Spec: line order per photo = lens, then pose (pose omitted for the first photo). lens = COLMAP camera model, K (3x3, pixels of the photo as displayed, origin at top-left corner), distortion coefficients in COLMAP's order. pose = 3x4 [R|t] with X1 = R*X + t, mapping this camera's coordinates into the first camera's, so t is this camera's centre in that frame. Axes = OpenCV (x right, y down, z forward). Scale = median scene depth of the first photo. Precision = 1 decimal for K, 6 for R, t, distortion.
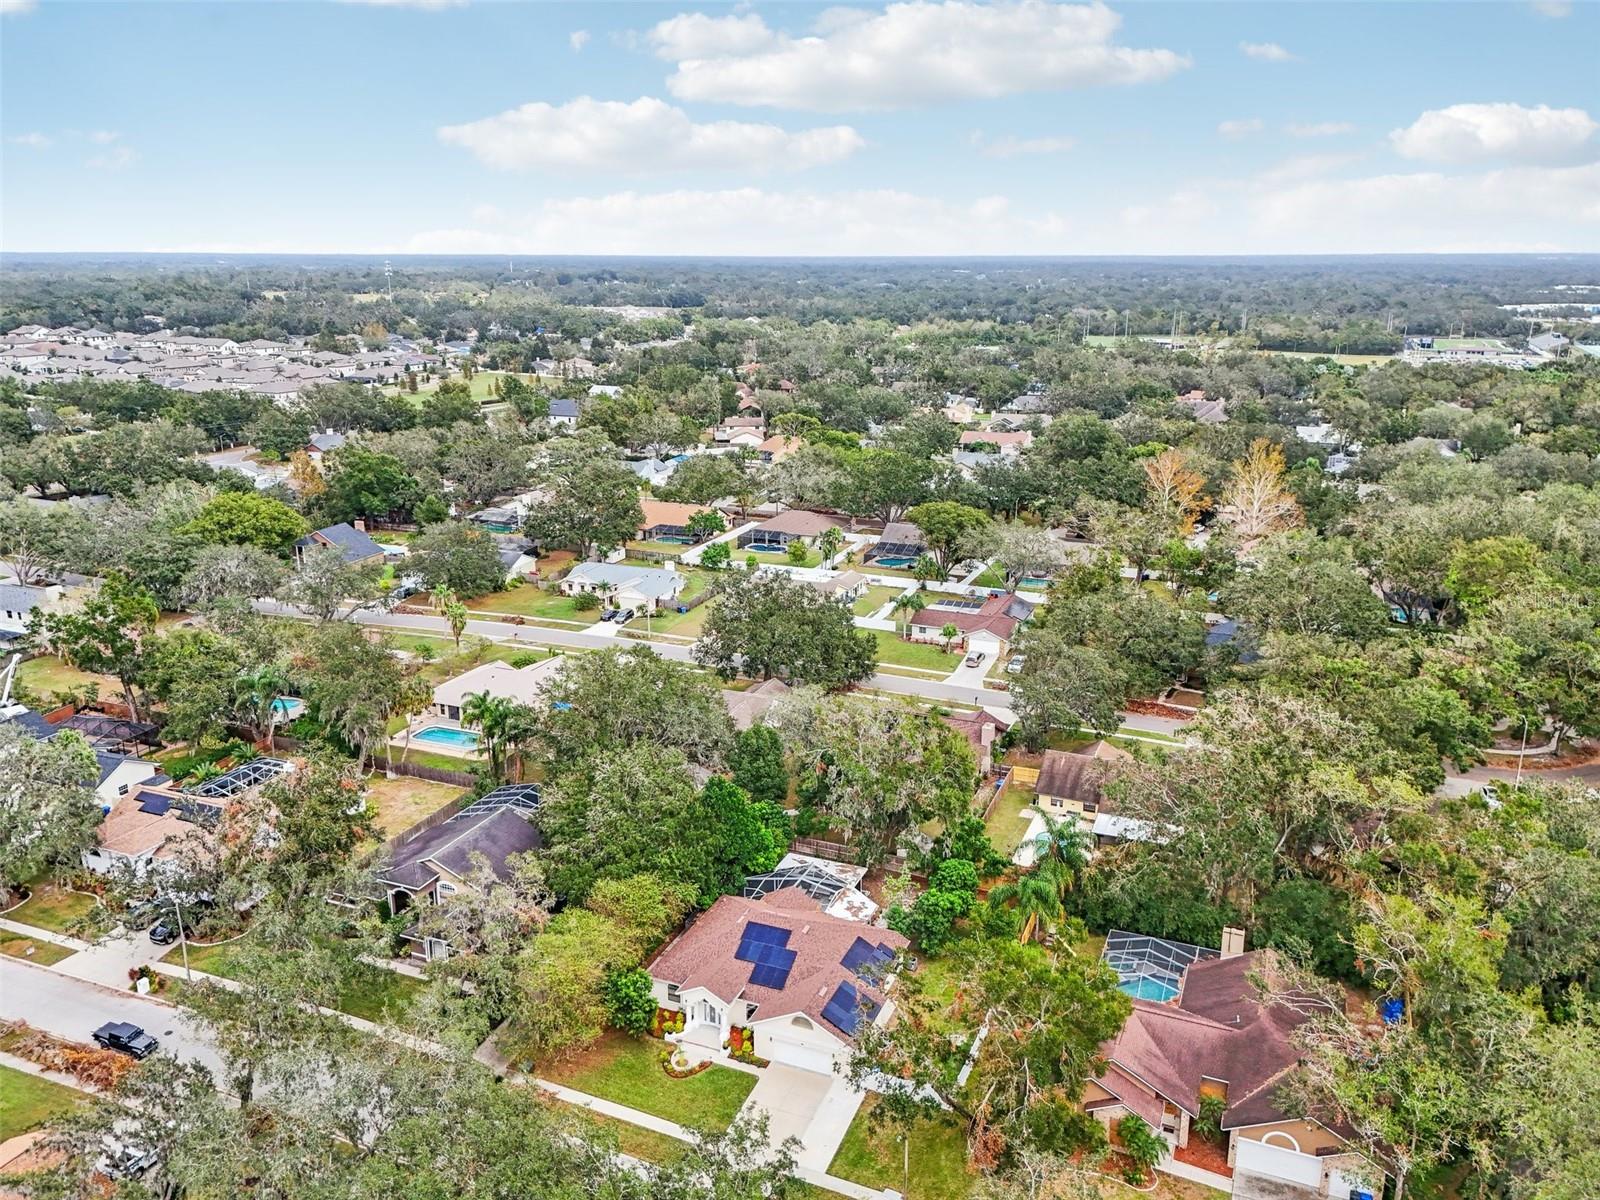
lens RADIAL K [[1240.8, 0, 793.3], [0, 1240.8, 539.0], [0, 0, 1]] dist [0.089509, -0.087151]
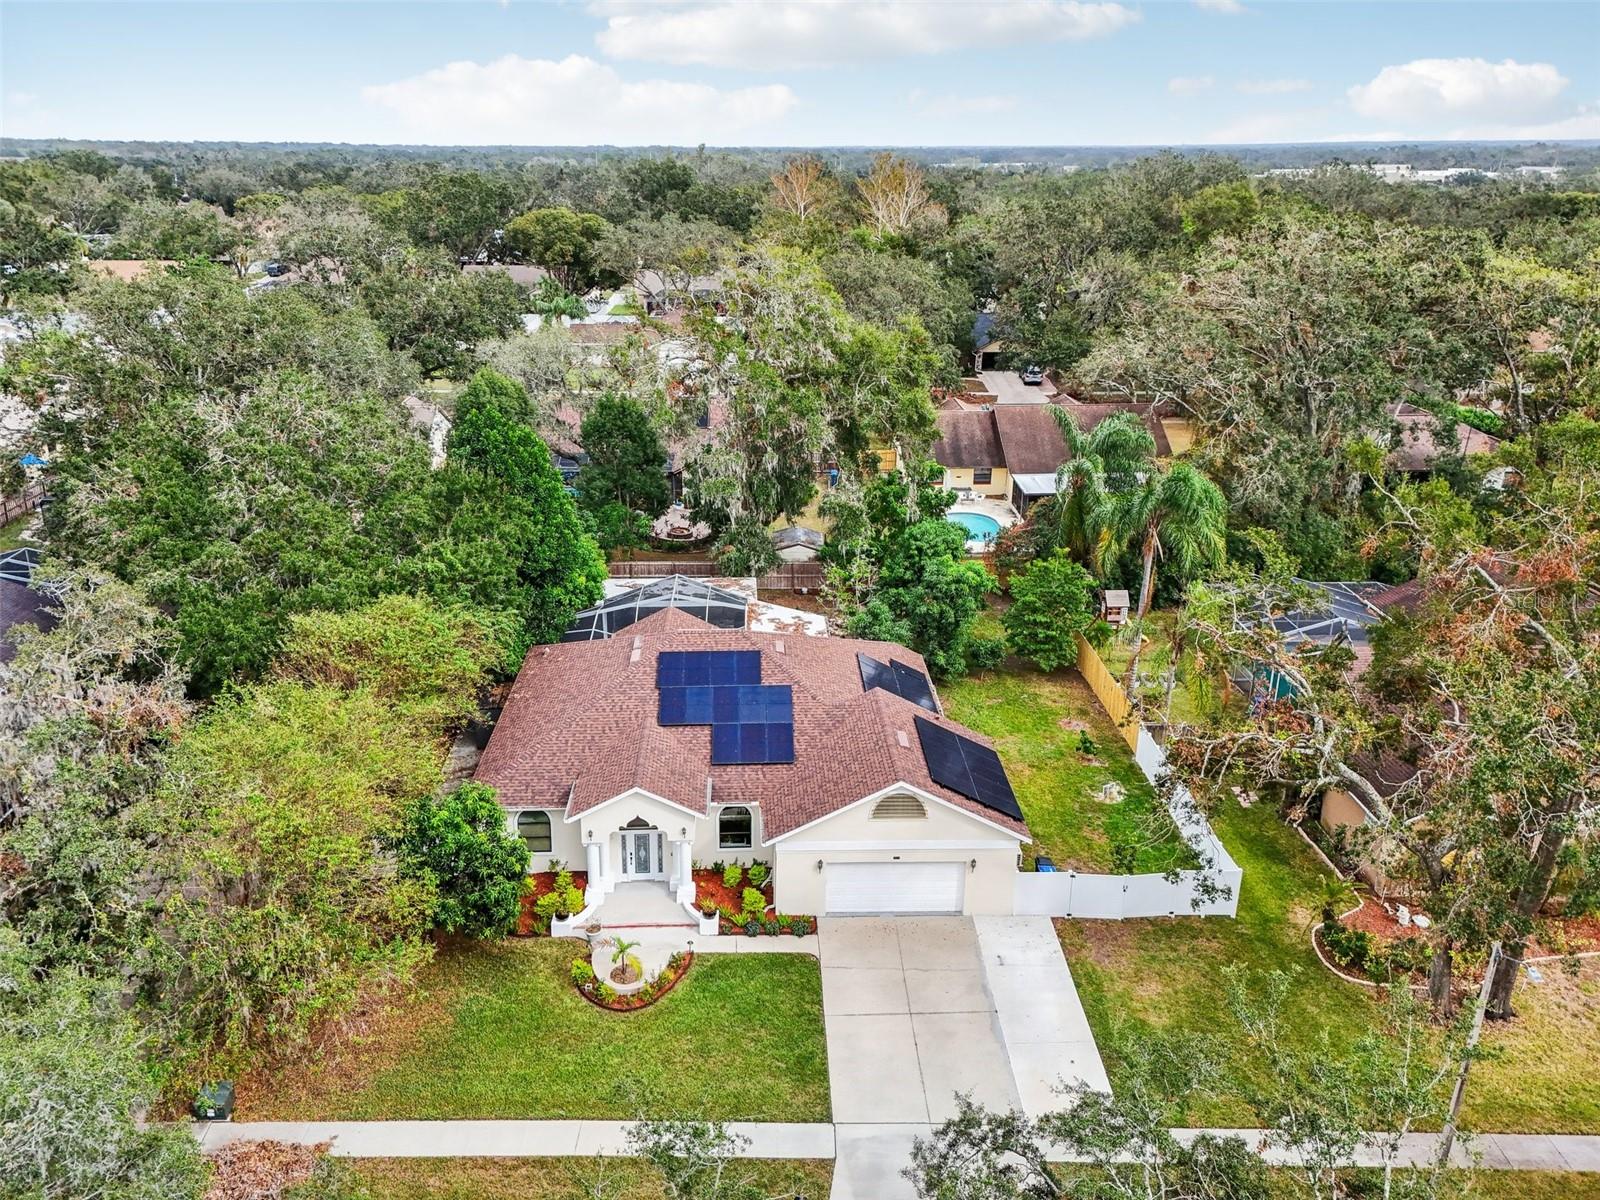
lens RADIAL K [[1245.2, 0, 790.7], [0, 1245.2, 503.9], [0, 0, 1]] dist [0.071634, -0.067123]
pose [[0.908064, -0.113631, 0.403122, -0.174342], [0.088451, 0.992813, 0.080609, 0.223620], [-0.409385, -0.037542, 0.911589, 0.576428]]
